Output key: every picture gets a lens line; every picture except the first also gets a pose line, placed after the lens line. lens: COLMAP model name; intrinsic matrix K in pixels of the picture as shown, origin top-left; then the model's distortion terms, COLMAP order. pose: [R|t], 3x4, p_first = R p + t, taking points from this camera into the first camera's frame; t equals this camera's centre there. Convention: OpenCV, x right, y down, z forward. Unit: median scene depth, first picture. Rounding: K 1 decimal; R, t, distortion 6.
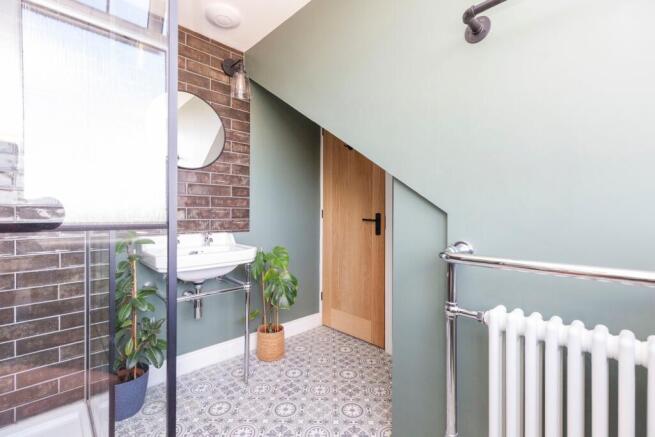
lens RADIAL K [[286.8, 0, 327.5], [0, 286.8, 218.5], [0, 0, 1]] dist [-0.002418, 0.000072]
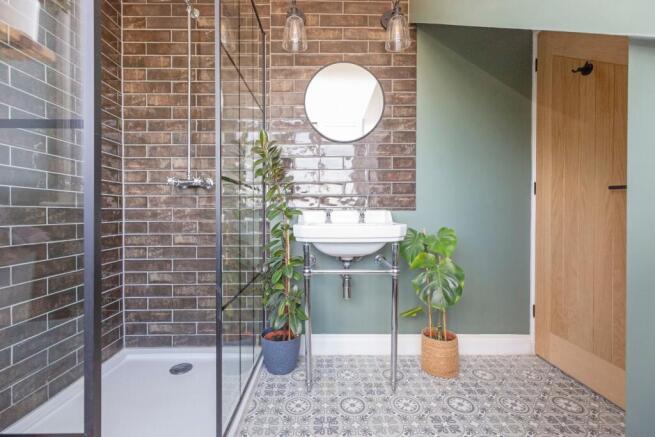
lens RADIAL K [[286.8, 0, 327.5], [0, 286.8, 218.5], [0, 0, 1]] dist [-0.002418, 0.000072]
pose [[0.725728, 0.003673, -0.687971, 0.117972], [-0.005486, 0.999985, -0.000448, 0.073591], [0.687959, 0.004100, 0.725738, 0.232470]]
